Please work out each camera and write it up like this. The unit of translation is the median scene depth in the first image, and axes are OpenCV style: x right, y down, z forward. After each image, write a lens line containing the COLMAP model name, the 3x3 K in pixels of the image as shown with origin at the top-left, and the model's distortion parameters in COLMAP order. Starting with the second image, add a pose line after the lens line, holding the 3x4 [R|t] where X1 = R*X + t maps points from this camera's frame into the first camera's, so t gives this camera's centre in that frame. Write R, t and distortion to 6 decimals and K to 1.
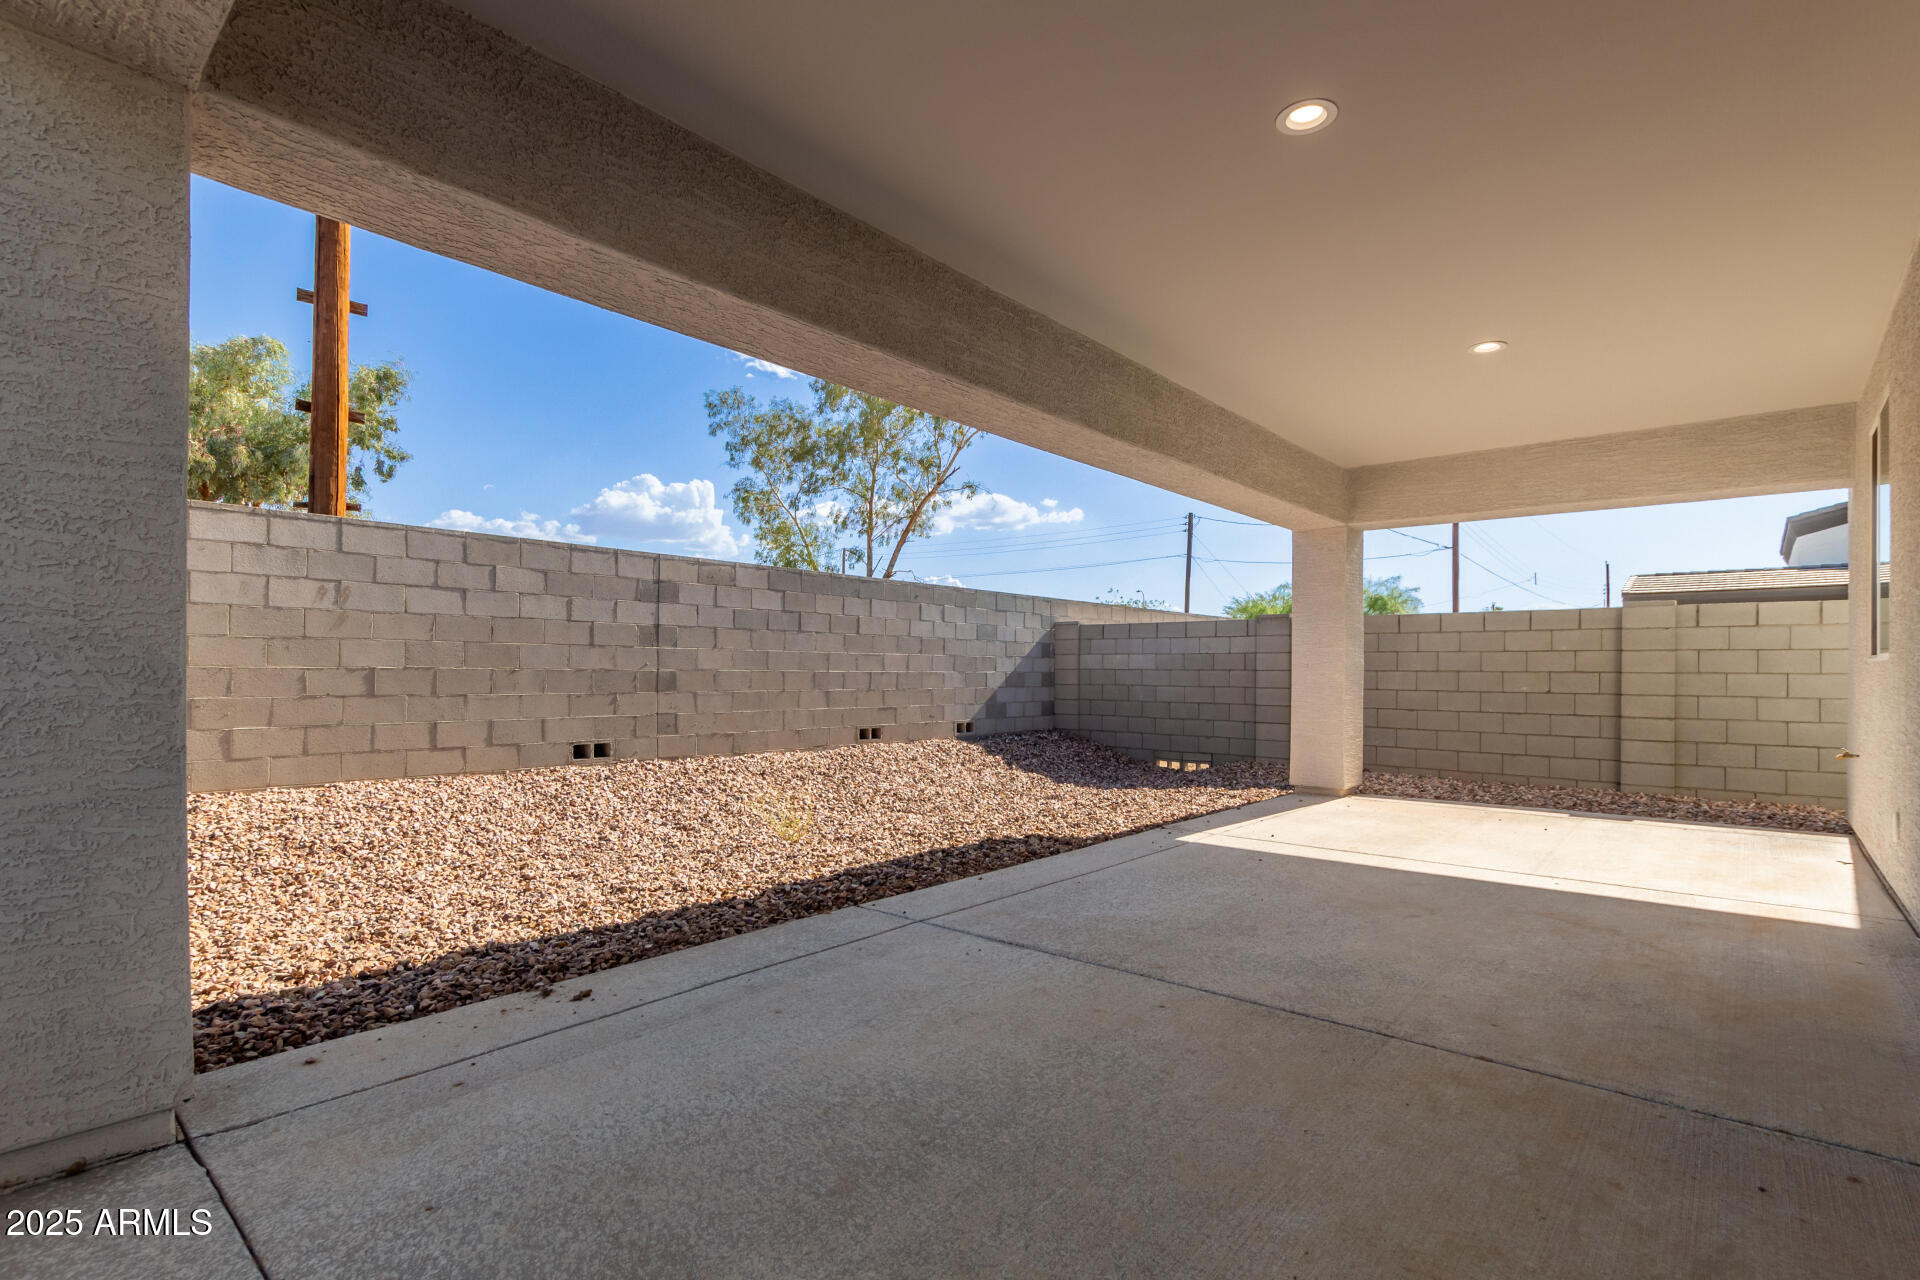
lens RADIAL K [[903.4, 0, 967.7], [0, 903.4, 666.4], [0, 0, 1]] dist [0.009609, -0.000238]
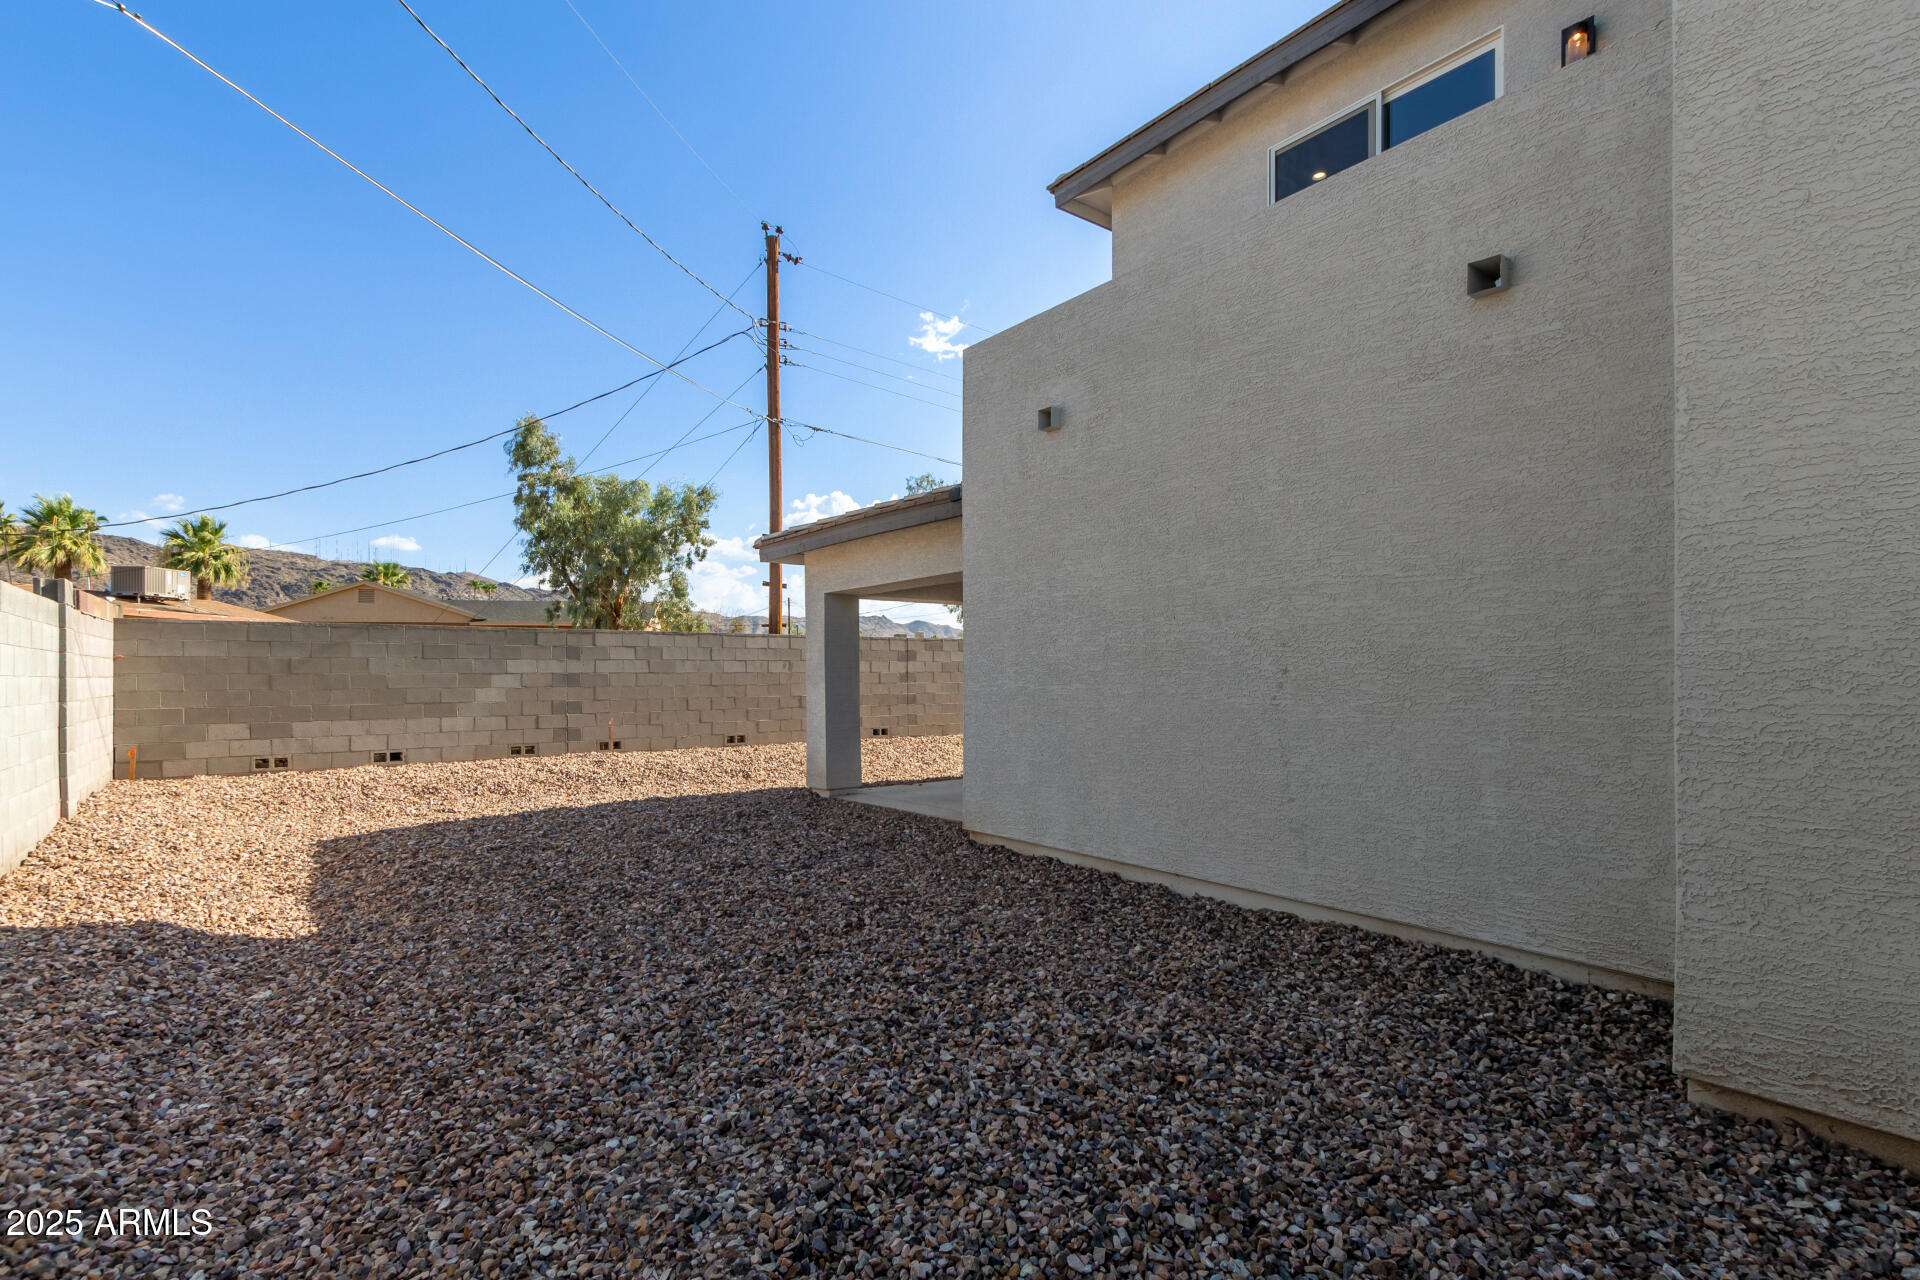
lens RADIAL K [[898.4, 0, 972.1], [0, 898.4, 671.1], [0, 0, 1]] dist [0.001963, 0.000052]
pose [[0.982038, -0.013369, -0.188209, 0.196606], [0.013556, 0.999908, -0.000297, -0.046206], [0.188196, -0.002260, 0.982129, -1.021403]]
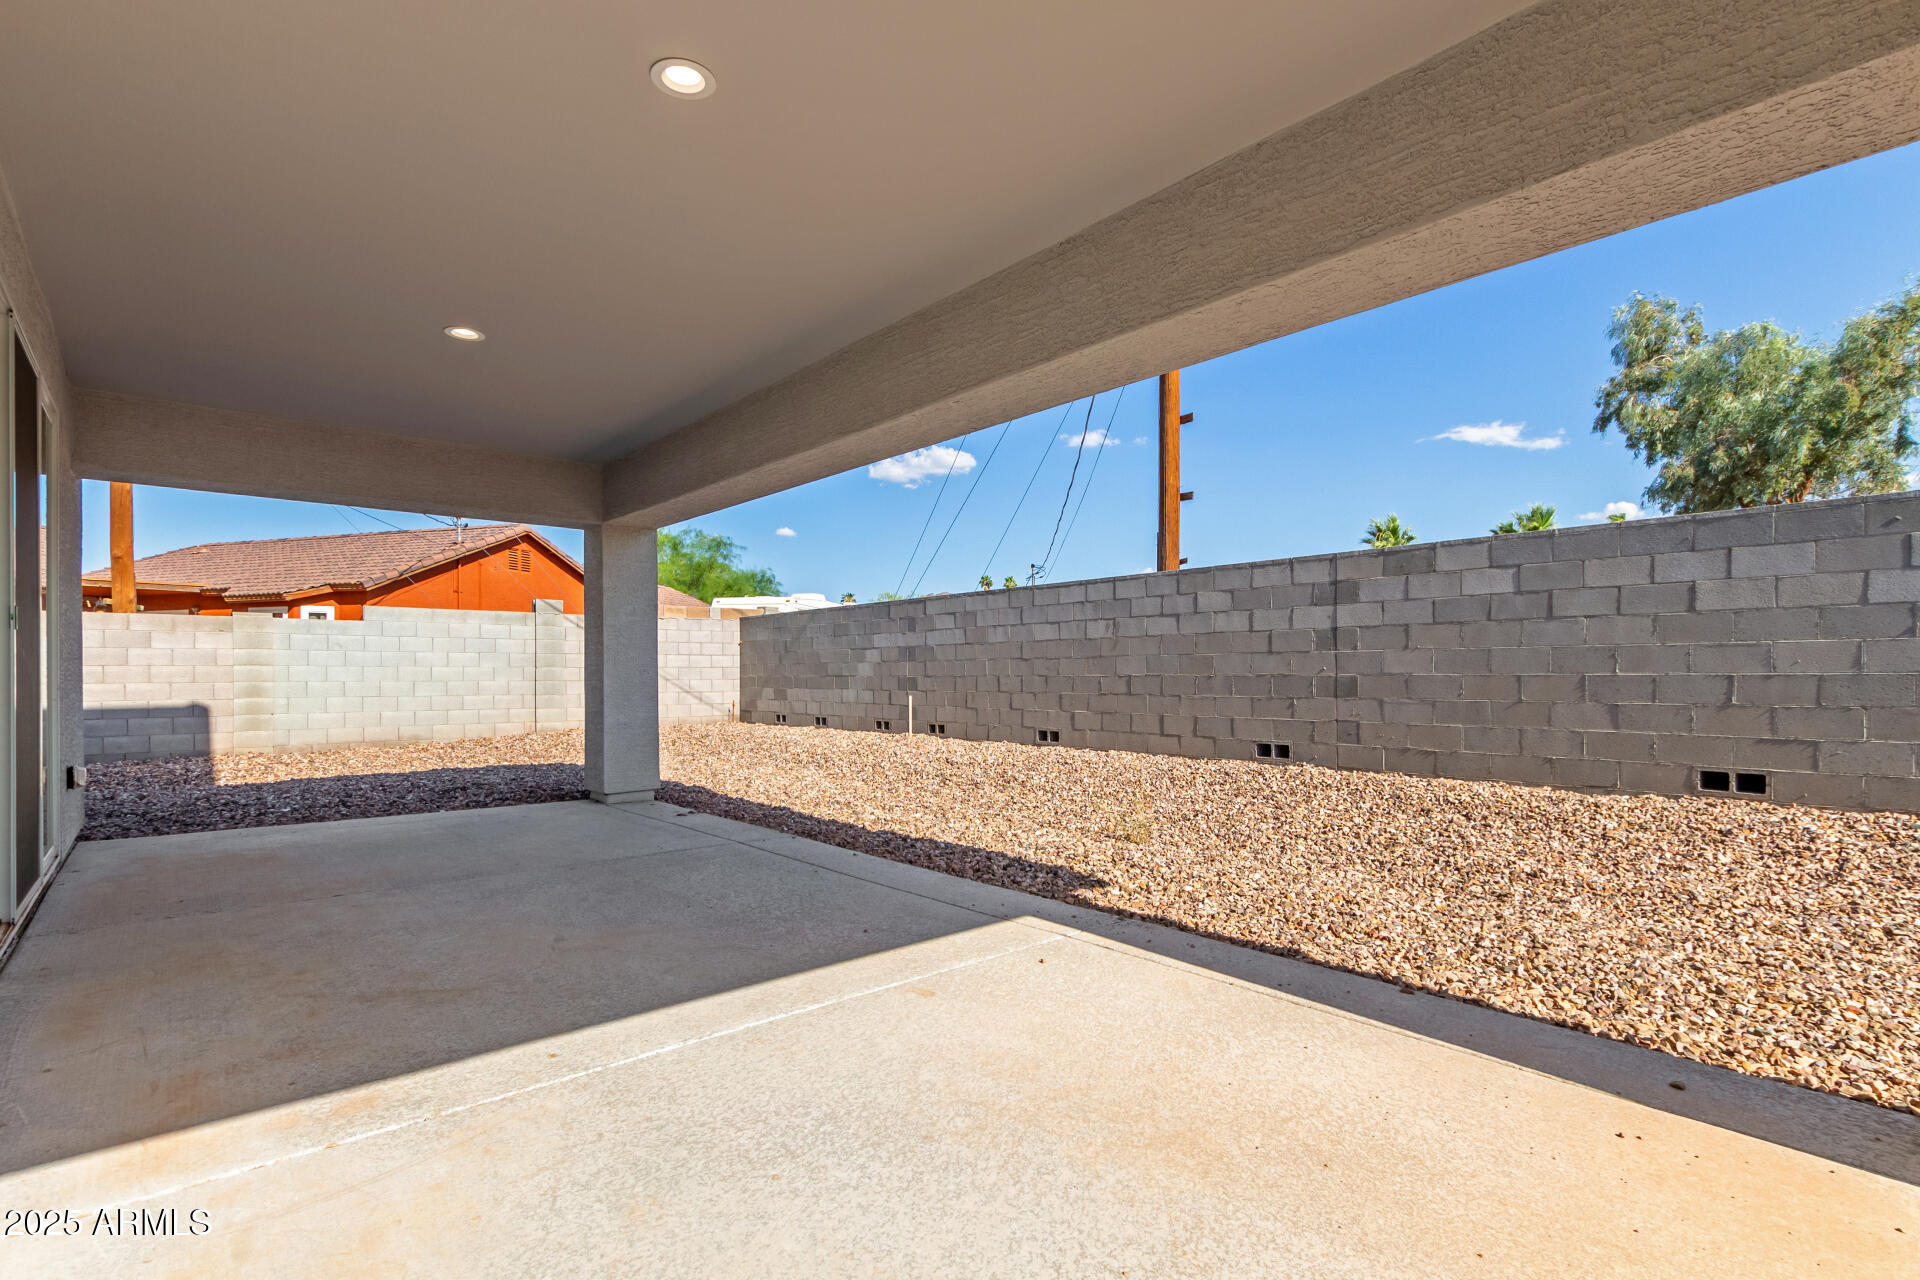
lens RADIAL K [[898.4, 0, 972.1], [0, 898.4, 671.1], [0, 0, 1]] dist [0.001963, 0.000052]
pose [[-0.132505, -0.011200, -0.991119, 0.658990], [0.008461, 0.999887, -0.012430, 0.008783], [0.991146, -0.010033, -0.132395, 0.754992]]
